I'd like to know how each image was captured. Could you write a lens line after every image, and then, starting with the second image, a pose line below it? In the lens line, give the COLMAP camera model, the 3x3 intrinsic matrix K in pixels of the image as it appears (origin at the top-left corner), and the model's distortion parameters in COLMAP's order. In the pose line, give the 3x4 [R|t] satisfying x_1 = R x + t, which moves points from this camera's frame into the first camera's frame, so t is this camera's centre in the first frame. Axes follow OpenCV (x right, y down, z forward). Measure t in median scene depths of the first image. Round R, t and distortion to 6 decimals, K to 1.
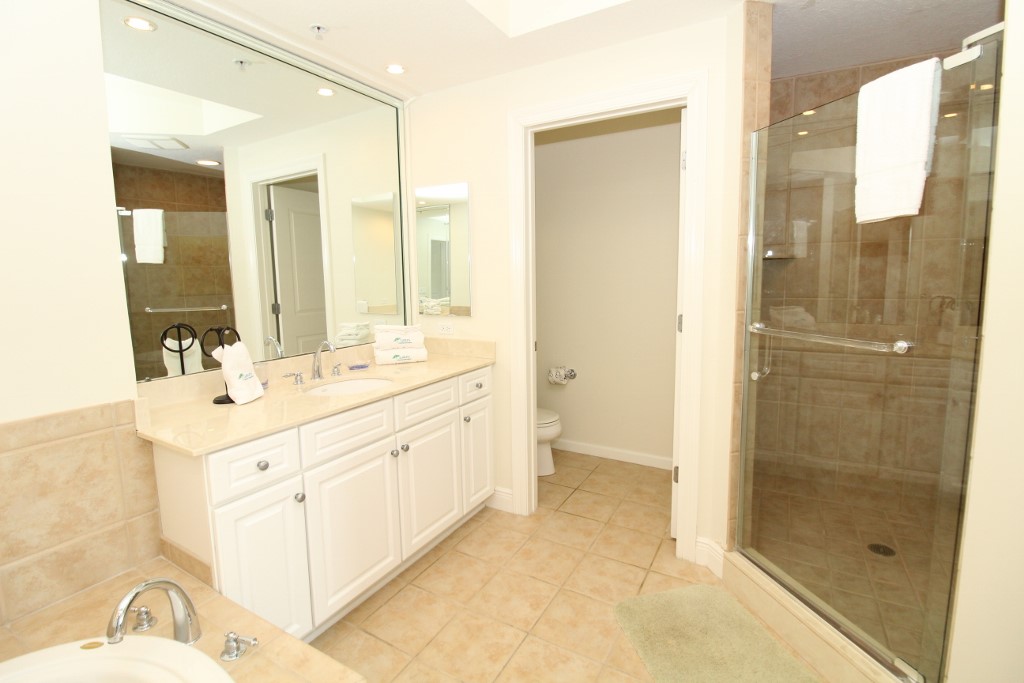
lens RADIAL K [[477.1, 0, 510.8], [0, 477.1, 331.2], [0, 0, 1]] dist [-0.012021, -0.004872]
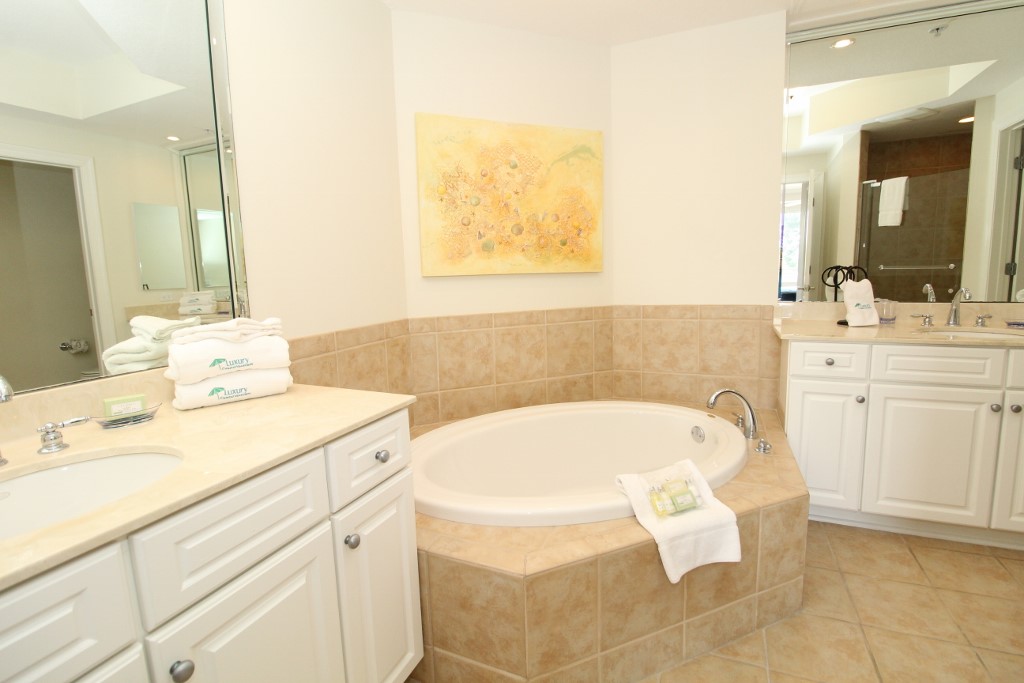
lens RADIAL K [[477.1, 0, 512.7], [0, 477.1, 334.7], [0, 0, 1]] dist [-0.012021, -0.004872]
pose [[0.127080, 0.148221, -0.980755, 0.560715], [-0.089309, 0.986466, 0.137512, 0.078971], [0.987864, 0.070116, 0.138597, -0.083613]]
